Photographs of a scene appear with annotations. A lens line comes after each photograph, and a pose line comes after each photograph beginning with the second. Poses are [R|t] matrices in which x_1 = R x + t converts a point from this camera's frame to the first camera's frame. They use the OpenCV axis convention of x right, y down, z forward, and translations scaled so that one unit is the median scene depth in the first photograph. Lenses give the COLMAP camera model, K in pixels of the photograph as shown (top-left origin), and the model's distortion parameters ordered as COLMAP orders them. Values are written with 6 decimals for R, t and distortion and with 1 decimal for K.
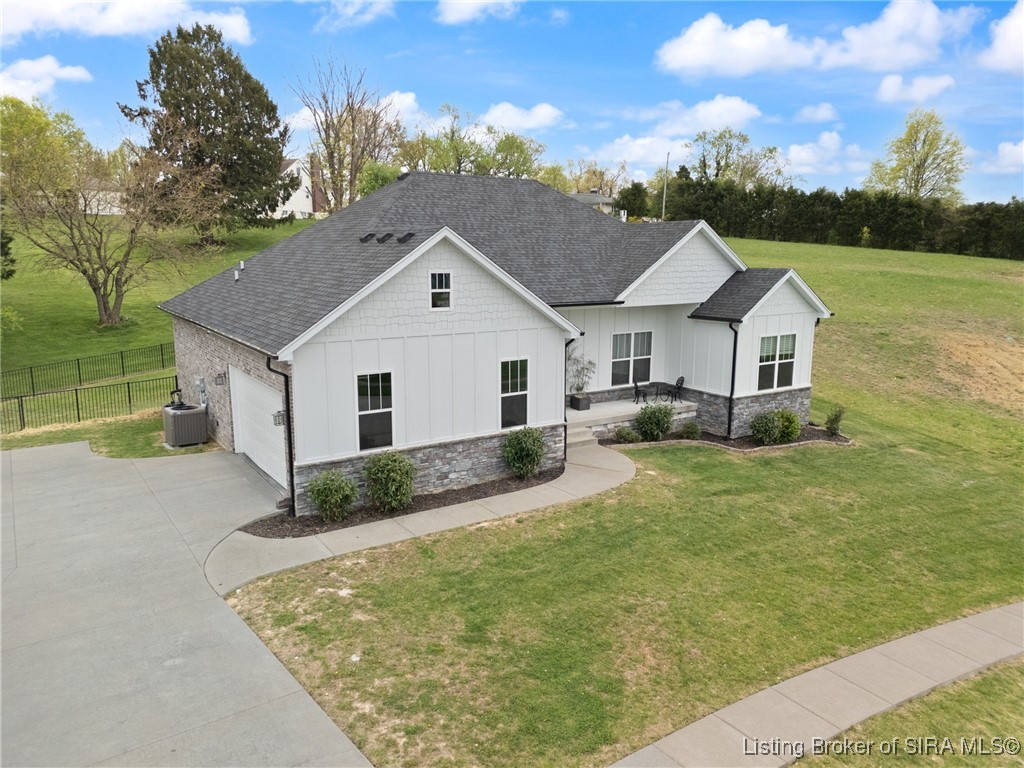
lens RADIAL K [[765.1, 0, 512.0], [0, 765.1, 384.0], [0, 0, 1]] dist [0.068264, -0.076931]
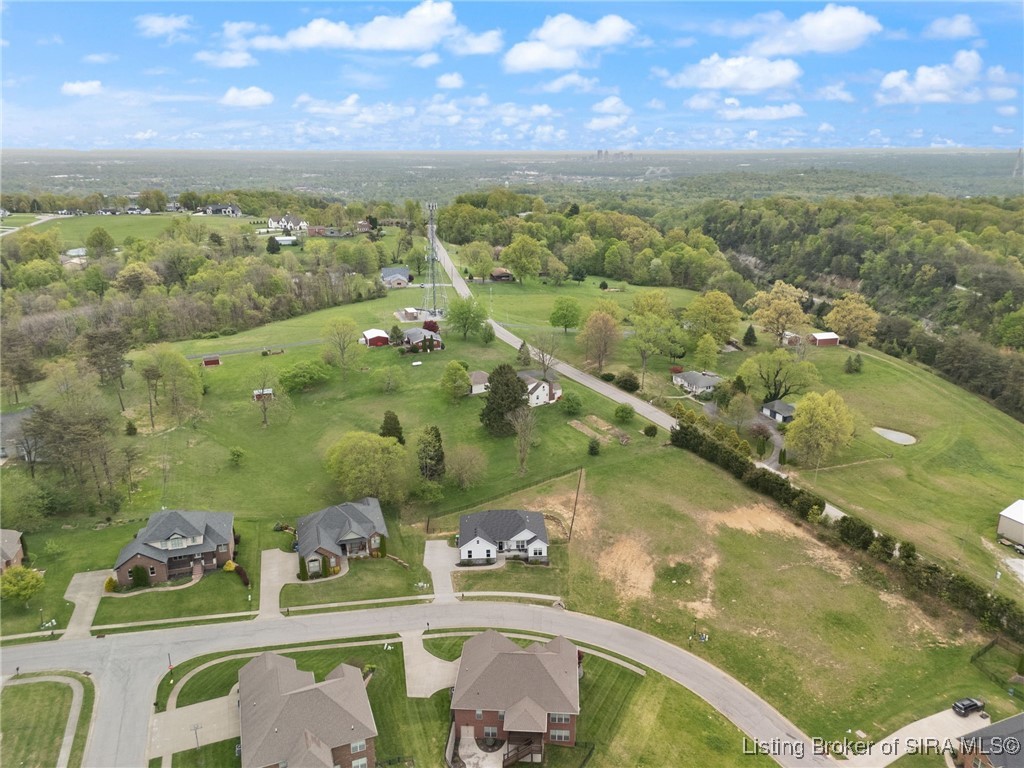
lens RADIAL K [[765.1, 0, 512.0], [0, 765.1, 384.0], [0, 0, 1]] dist [0.068264, -0.076931]
pose [[0.862647, 0.140088, -0.486019, 3.125229], [-0.073209, 0.985344, 0.154070, -2.414055], [0.500480, -0.097327, 0.860260, -4.535948]]
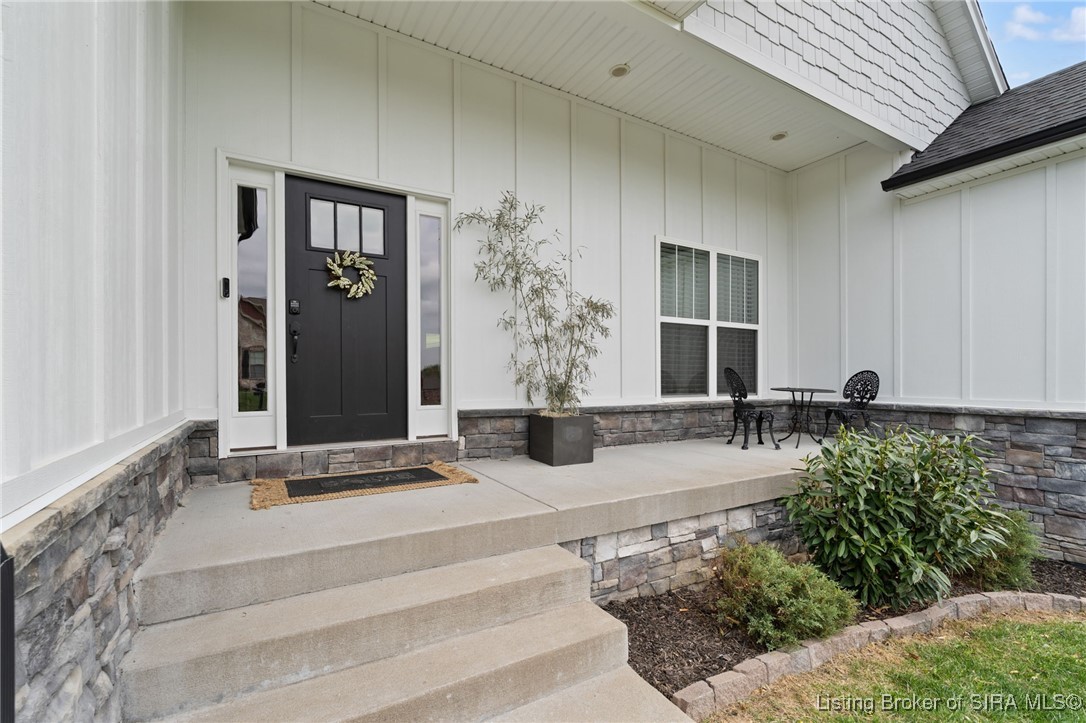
lens RADIAL K [[489.3, 0, 545.2], [0, 489.3, 378.1], [0, 0, 1]] dist [-0.001181, -0.000075]
pose [[0.999268, -0.006053, -0.037776, 0.091480], [-0.000952, 0.983163, -0.182728, 0.035384], [0.038246, 0.182630, 0.982437, 0.821309]]
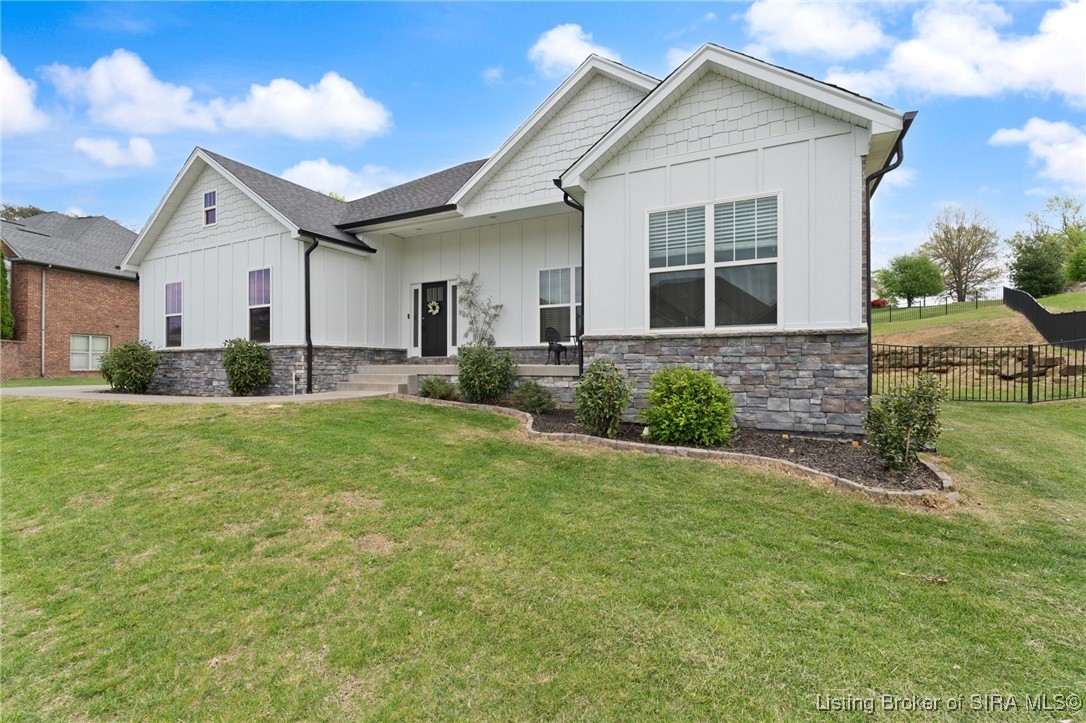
lens RADIAL K [[480.9, 0, 541.1], [0, 480.9, 364.8], [0, 0, 1]] dist [-0.010320, -0.000057]
pose [[0.500088, -0.008289, -0.865935, 0.546995], [-0.153628, 0.983244, -0.098133, 0.070498], [0.852239, 0.182107, 0.490435, 0.817298]]
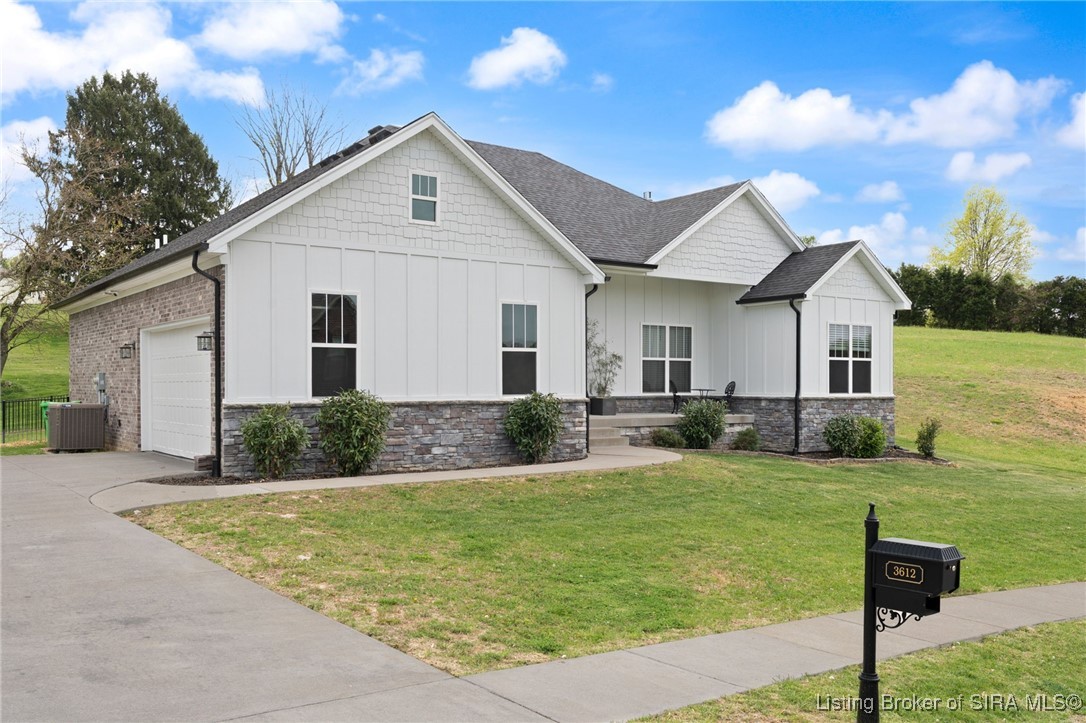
lens RADIAL K [[963.5, 0, 538.5], [0, 963.5, 384.1], [0, 0, 1]] dist [-0.041822, 0.079621]
pose [[0.999131, -0.003703, 0.041521, -0.014238], [0.011184, 0.983345, -0.181405, 0.174902], [-0.040158, 0.181712, 0.982532, 0.060481]]
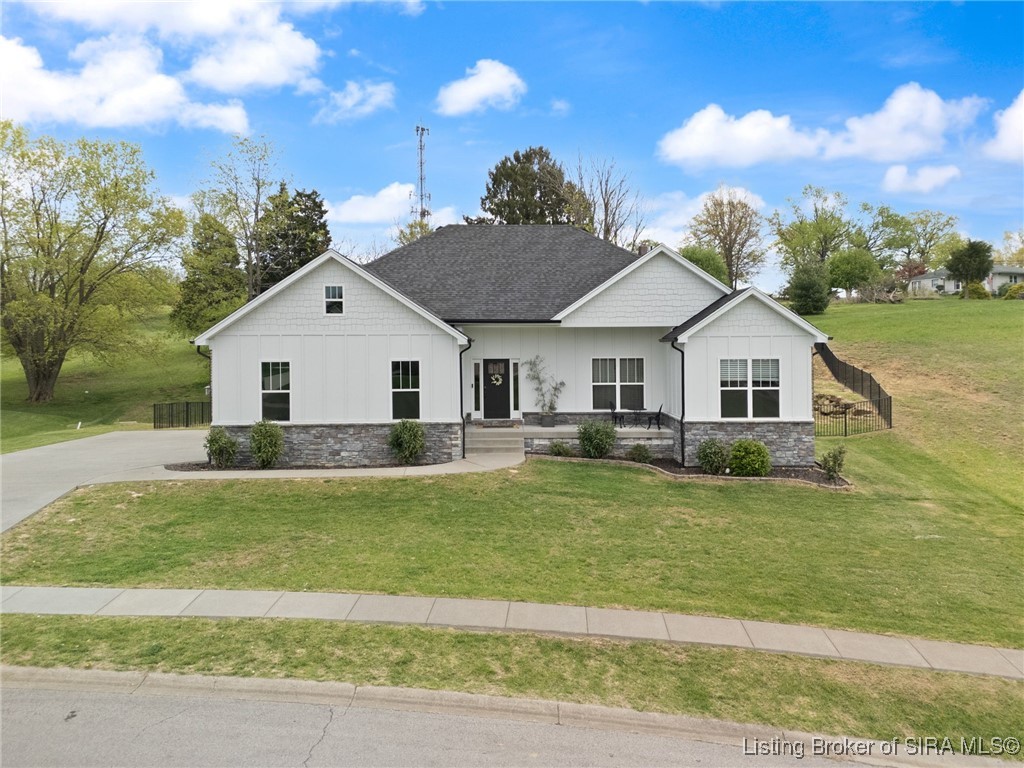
lens RADIAL K [[779.6, 0, 512.8], [0, 779.6, 344.3], [0, 0, 1]] dist [0.064092, -0.003581]
pose [[0.843821, -0.009749, -0.536537, 0.623236], [-0.087635, 0.983909, -0.155703, 0.092075], [0.529421, 0.178405, 0.829388, 0.072609]]
